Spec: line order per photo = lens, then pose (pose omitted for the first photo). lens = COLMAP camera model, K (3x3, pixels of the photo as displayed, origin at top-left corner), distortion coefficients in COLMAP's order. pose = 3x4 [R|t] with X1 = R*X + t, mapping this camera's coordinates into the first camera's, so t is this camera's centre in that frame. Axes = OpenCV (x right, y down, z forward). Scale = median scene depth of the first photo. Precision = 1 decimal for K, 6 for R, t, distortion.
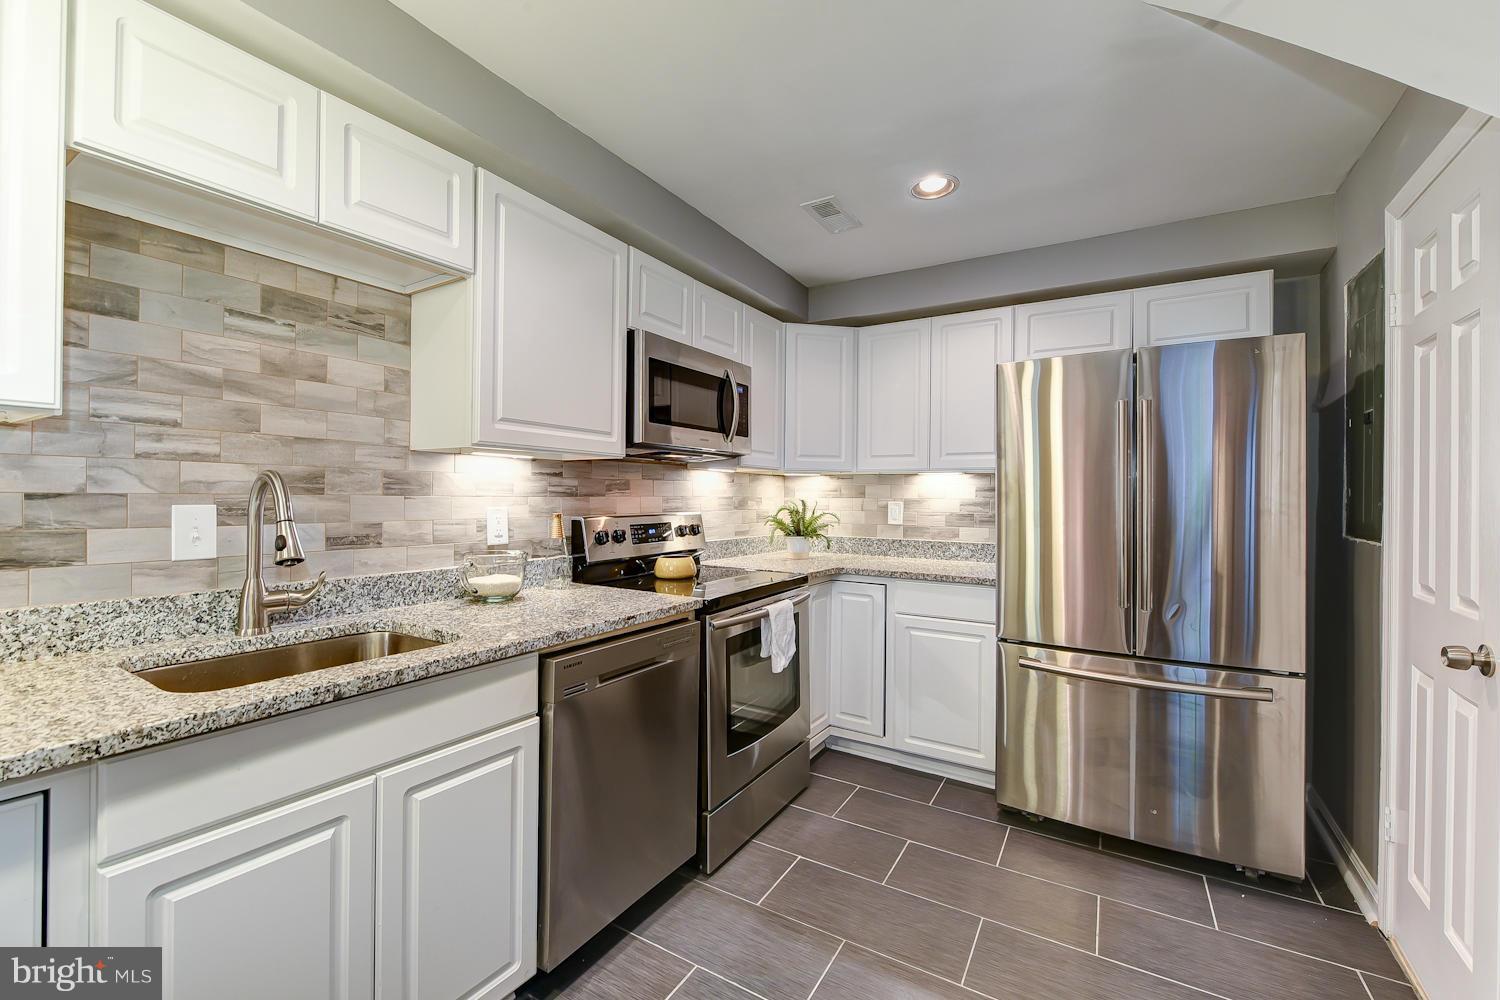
lens RADIAL K [[617.5, 0, 744.5], [0, 617.5, 496.3], [0, 0, 1]] dist [-0.006582, -0.001239]
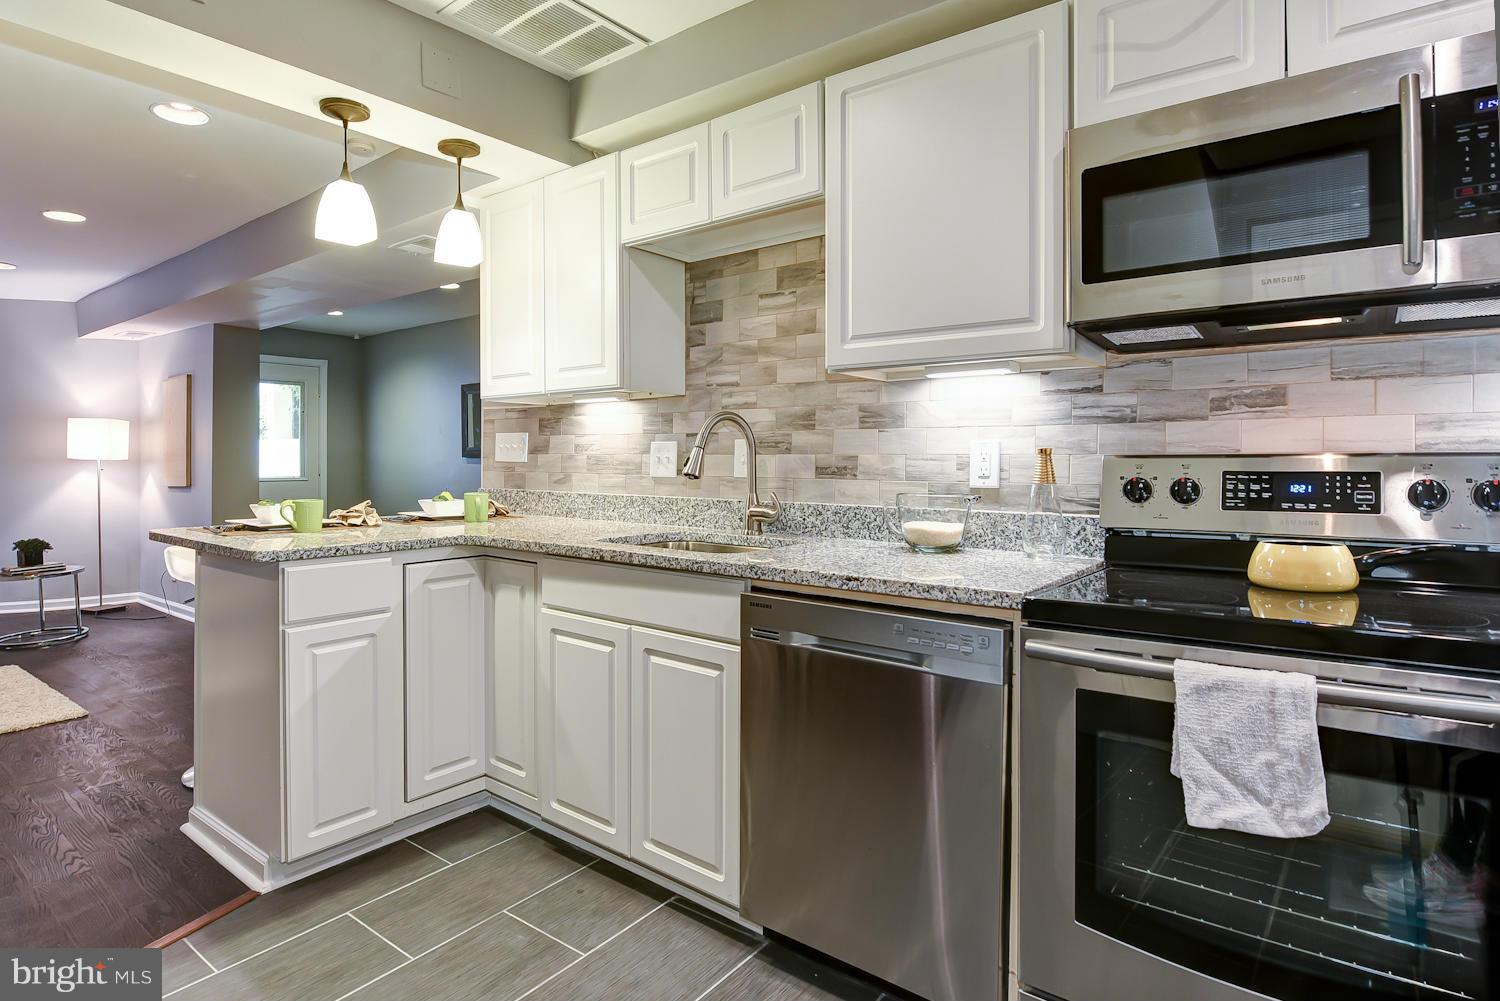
lens RADIAL K [[805.2, 0, 719.4], [0, 805.2, 468.2], [0, 0, 1]] dist [-0.028271, -0.000530]
pose [[-0.129928, 0.005592, -0.991508, 0.828359], [0.000134, 0.999984, 0.005623, 0.060333], [0.991523, 0.000598, -0.129927, 1.010570]]
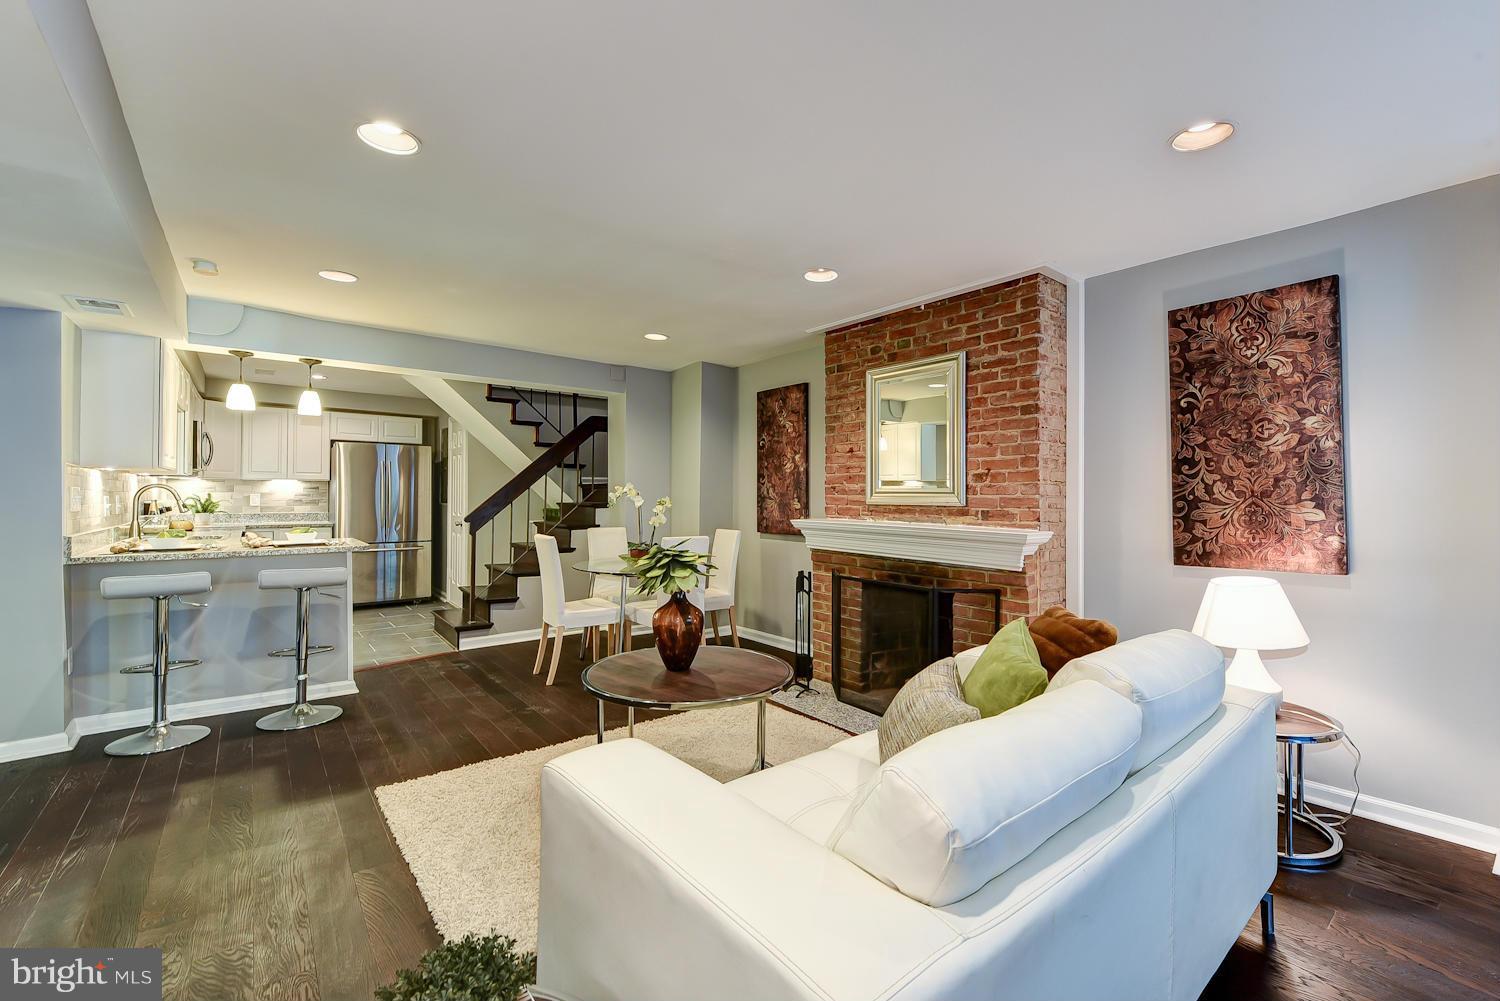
lens RADIAL K [[631.9, 0, 756.4], [0, 631.9, 492.3], [0, 0, 1]] dist [-0.011101, -0.000400]
pose [[0.333722, 0.001511, 0.942670, -1.405846], [-0.002668, 0.999996, -0.000659, 0.000221], [-0.942668, -0.002295, 0.333725, -1.481898]]
